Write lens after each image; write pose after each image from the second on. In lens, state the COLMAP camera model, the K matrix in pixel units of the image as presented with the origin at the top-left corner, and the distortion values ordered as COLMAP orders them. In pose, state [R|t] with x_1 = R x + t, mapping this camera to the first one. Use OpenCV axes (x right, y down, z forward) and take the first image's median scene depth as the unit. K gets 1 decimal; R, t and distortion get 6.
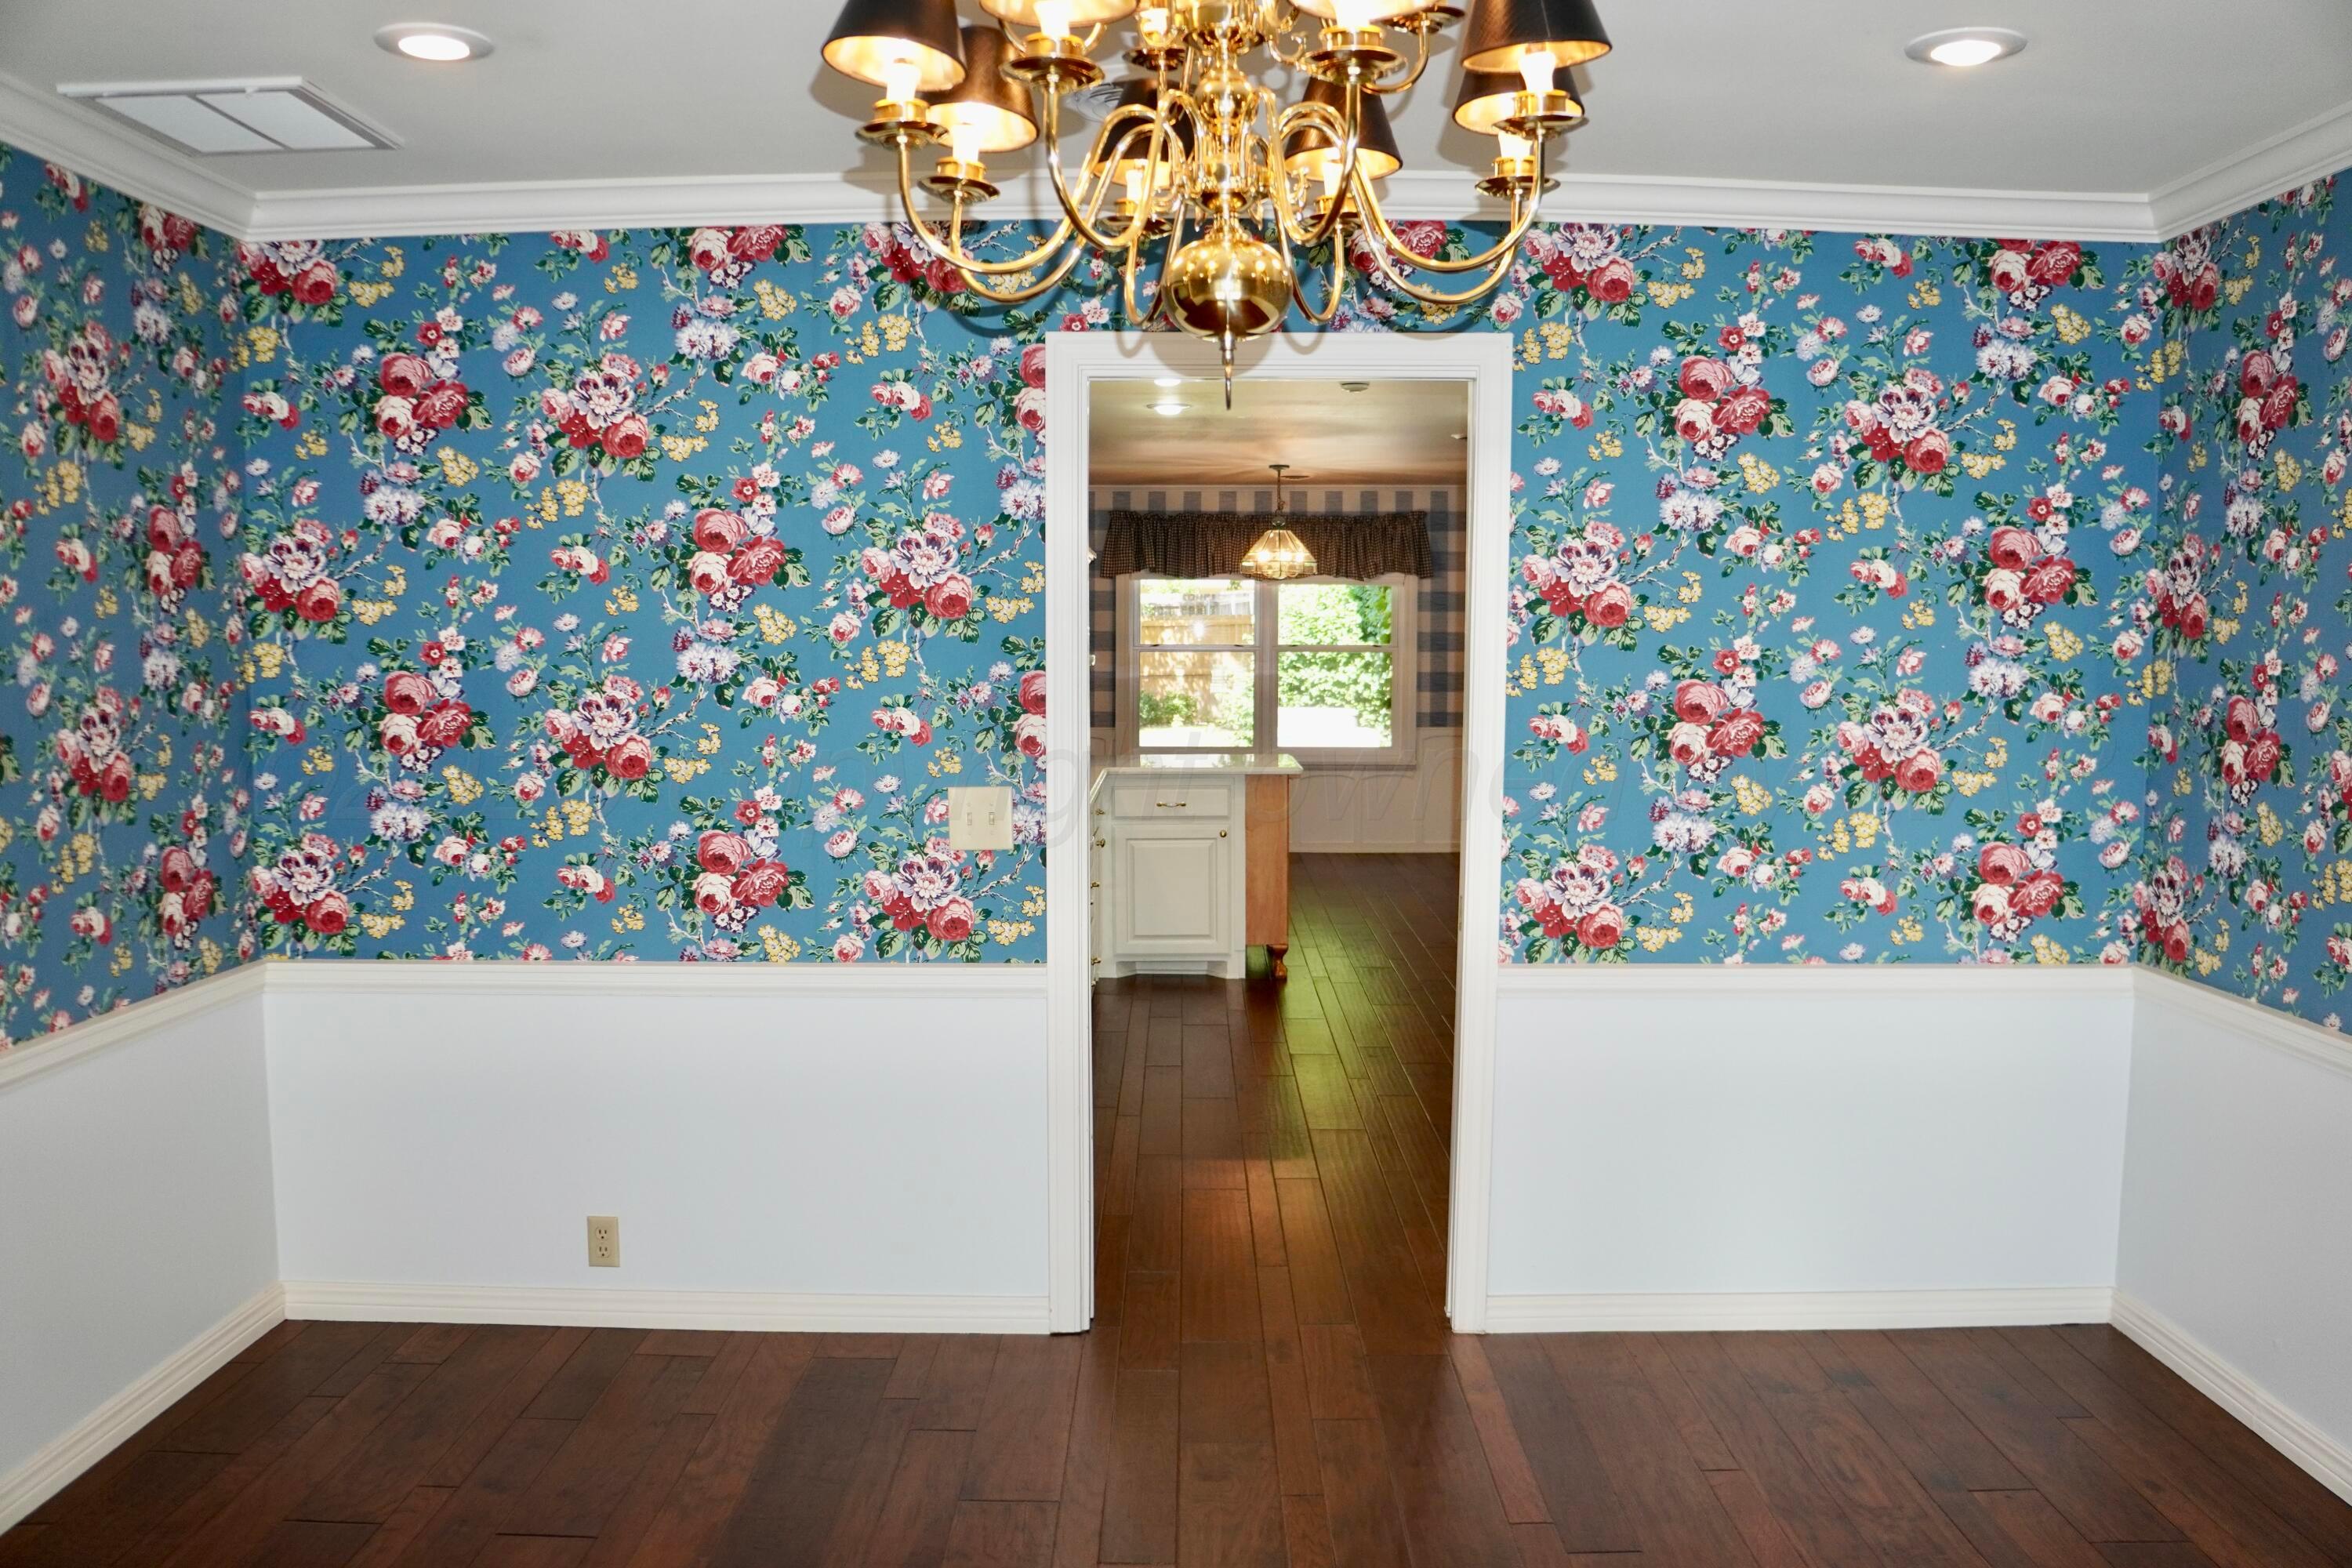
lens RADIAL K [[1799.7, 0, 1170.3], [0, 1799.7, 771.5], [0, 0, 1]] dist [-0.156192, 0.087838]
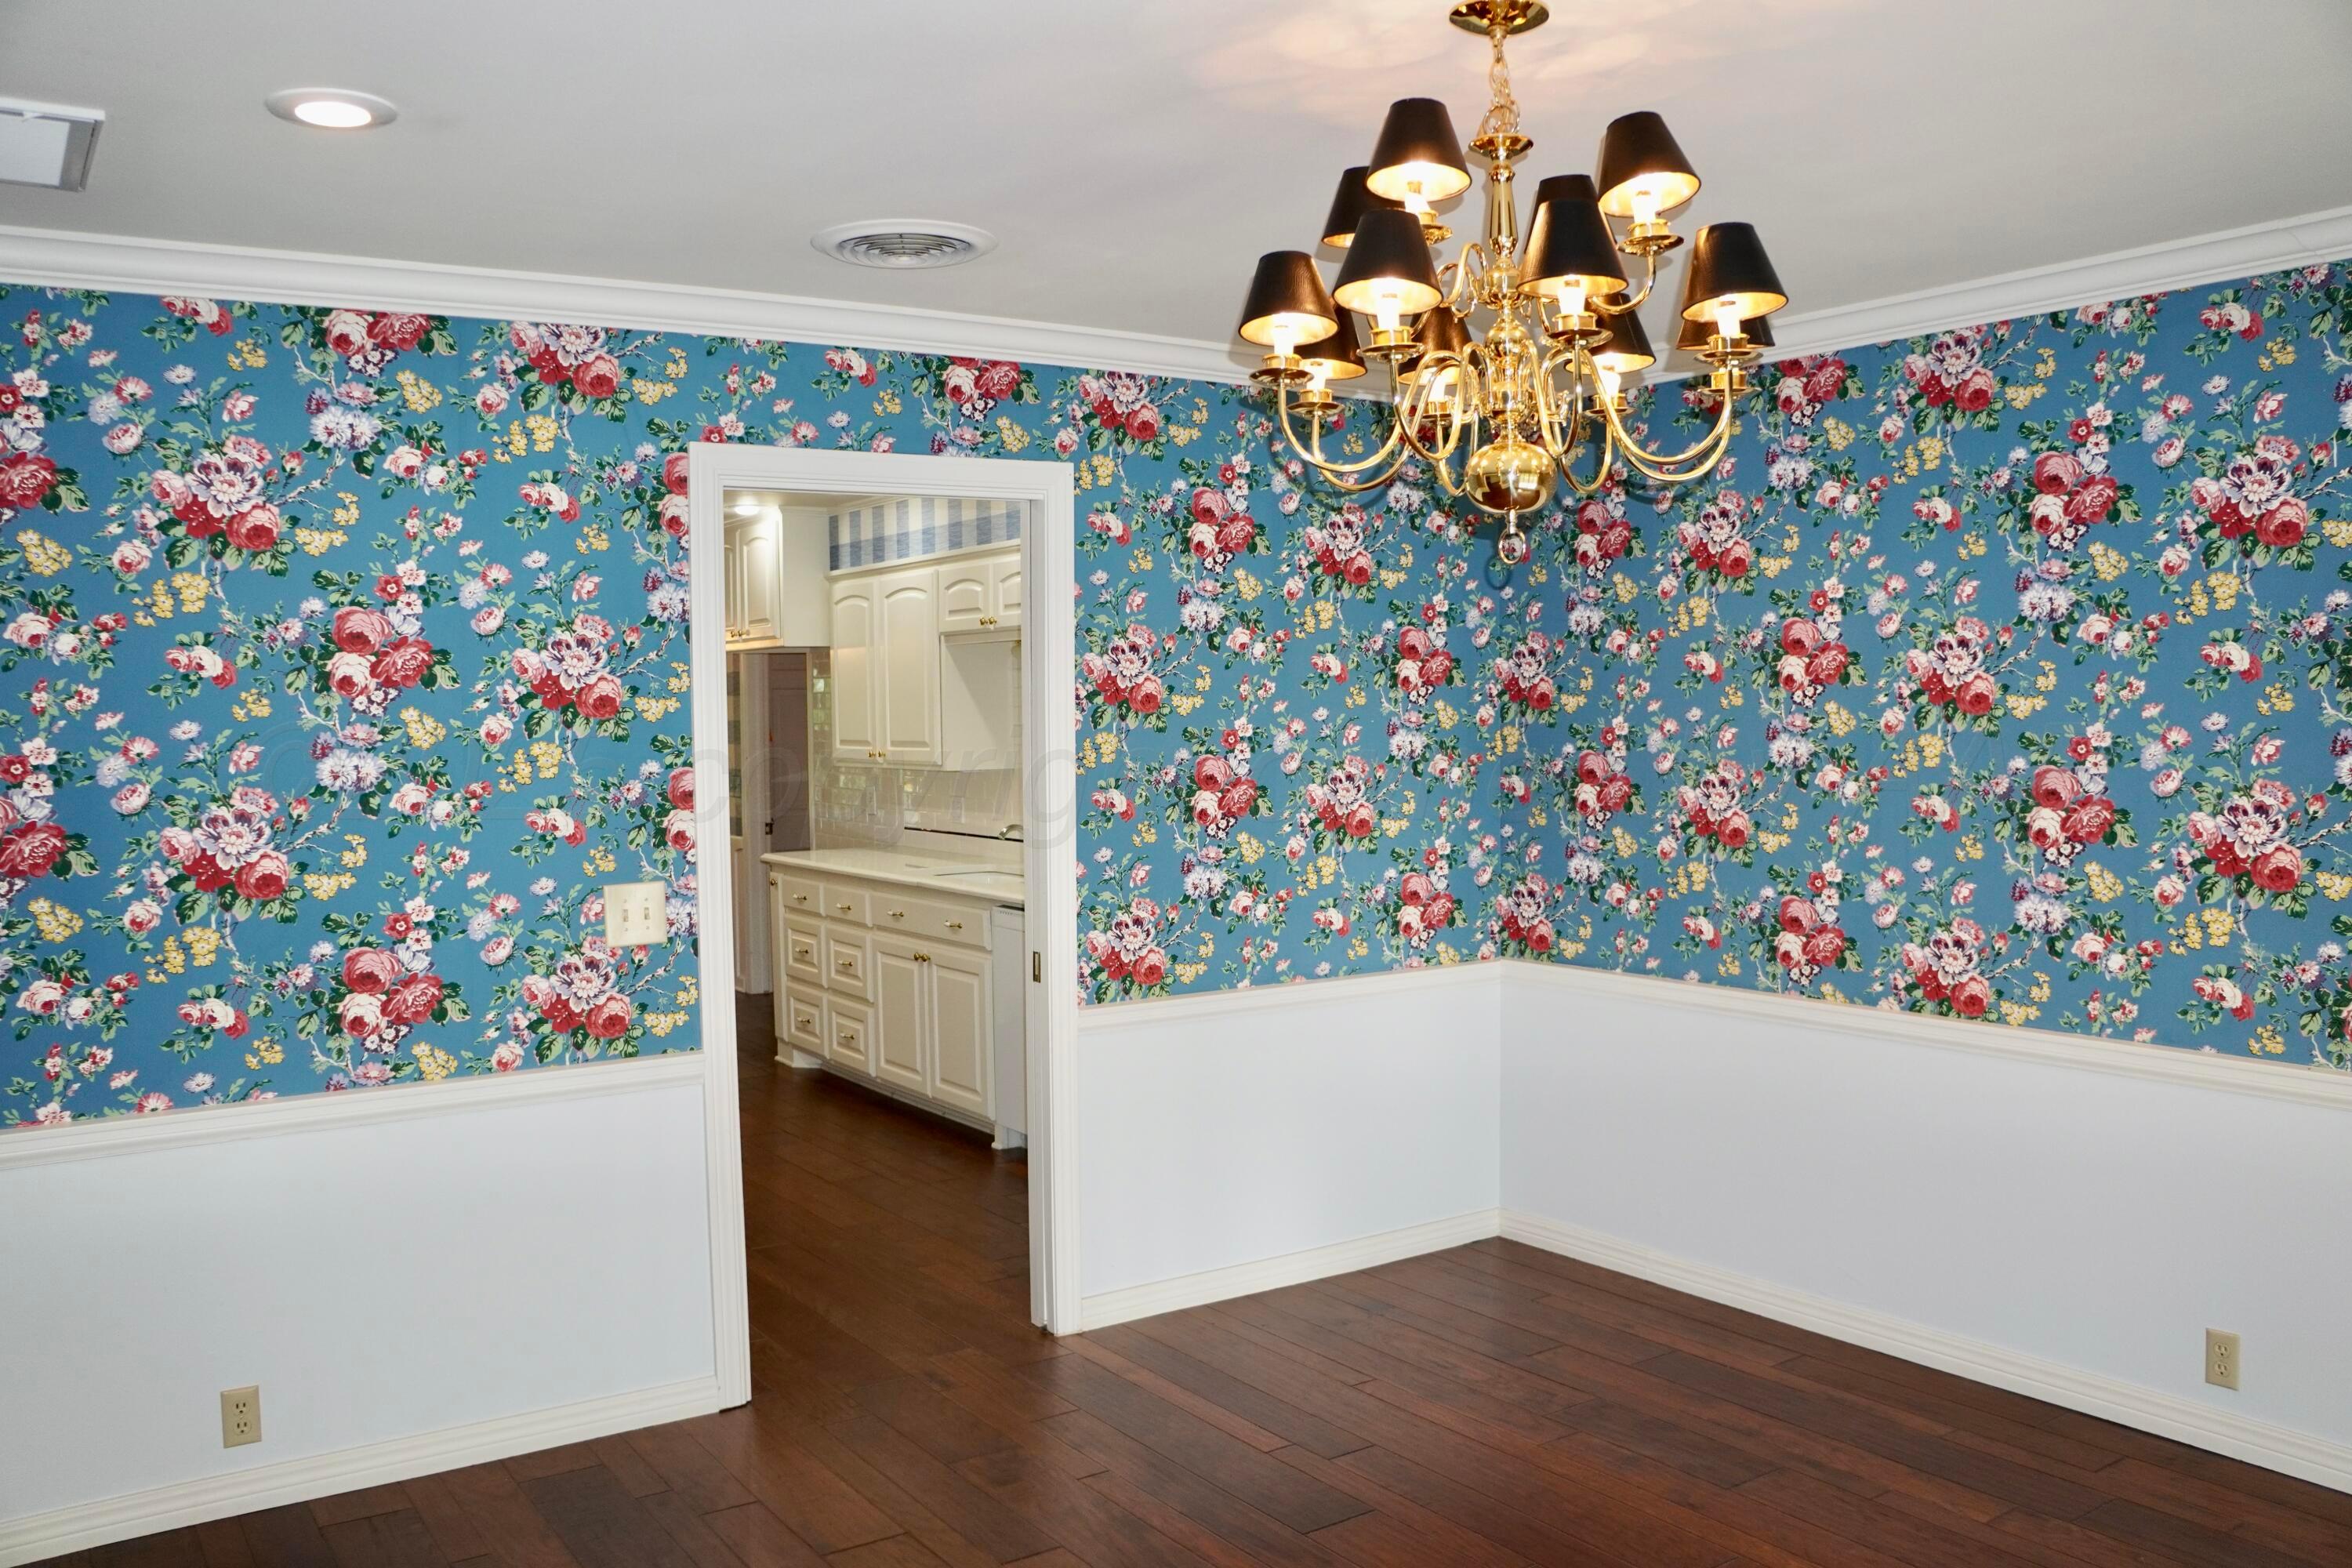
lens RADIAL K [[1799.7, 0, 1106.3], [0, 1799.7, 789.2], [0, 0, 1]] dist [-0.156192, 0.087838]
pose [[0.844002, -0.041159, 0.534759, -0.419108], [0.062837, 0.997773, -0.022380, -0.005208], [-0.532647, 0.052491, 0.844708, 0.004842]]
